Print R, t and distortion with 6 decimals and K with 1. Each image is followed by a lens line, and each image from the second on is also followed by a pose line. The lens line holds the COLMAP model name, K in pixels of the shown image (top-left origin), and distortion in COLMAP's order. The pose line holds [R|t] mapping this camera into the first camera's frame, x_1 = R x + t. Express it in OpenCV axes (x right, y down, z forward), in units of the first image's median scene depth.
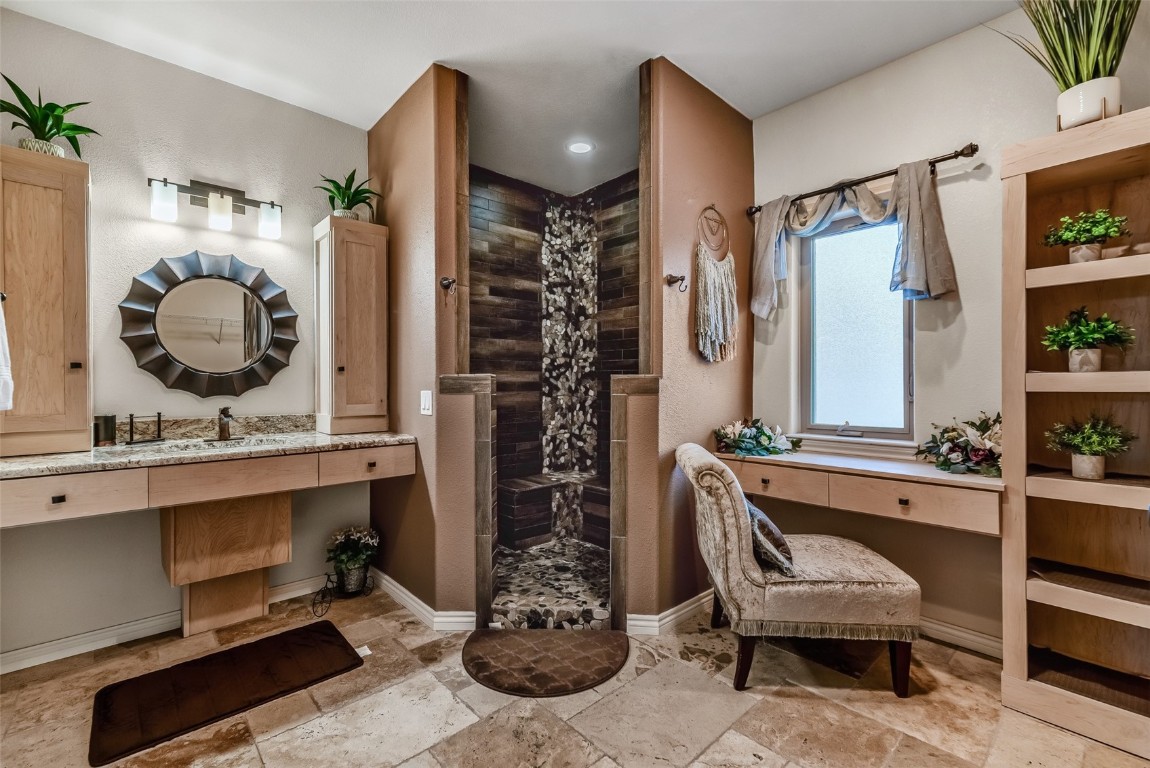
lens RADIAL K [[496.1, 0, 572.9], [0, 496.1, 384.3], [0, 0, 1]] dist [0.008035, 0.000320]
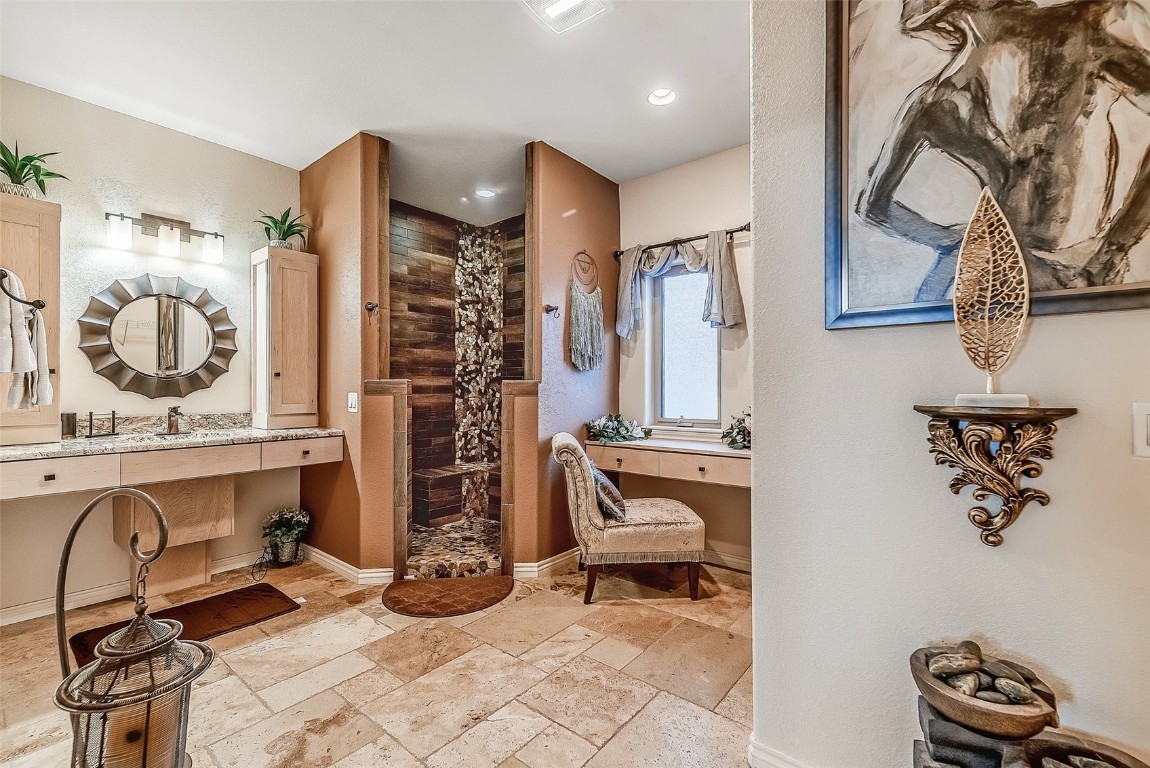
lens RADIAL K [[496.1, 0, 572.7], [0, 496.1, 384.6], [0, 0, 1]] dist [0.008035, 0.000320]
pose [[0.989660, 0.002640, 0.143406, 0.050695], [-0.001729, 0.999977, -0.006483, 0.000127], [-0.143420, 0.006168, 0.989643, -0.221203]]
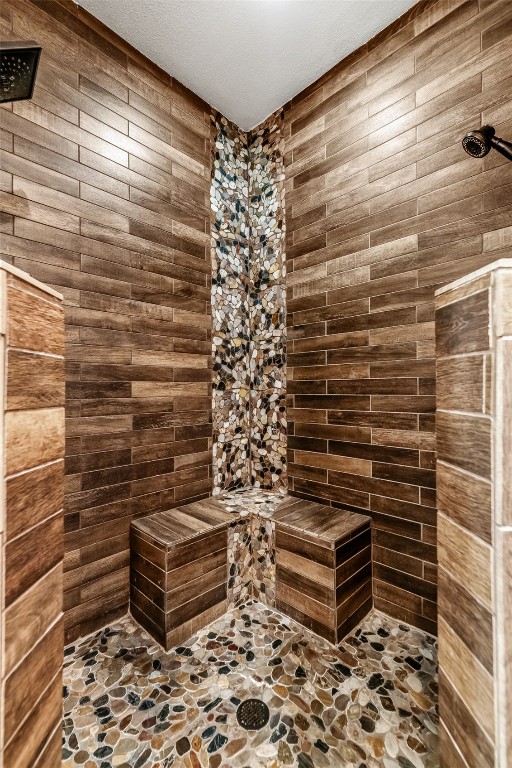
lens RADIAL K [[331.3, 0, 256.5], [0, 331.3, 385.0], [0, 0, 1]] dist [0.008035, 0.000320]
pose [[0.997080, -0.004854, 0.076213, -0.038273], [0.006130, 0.999845, -0.016523, 0.030371], [-0.076121, 0.016942, 0.996955, 0.585982]]
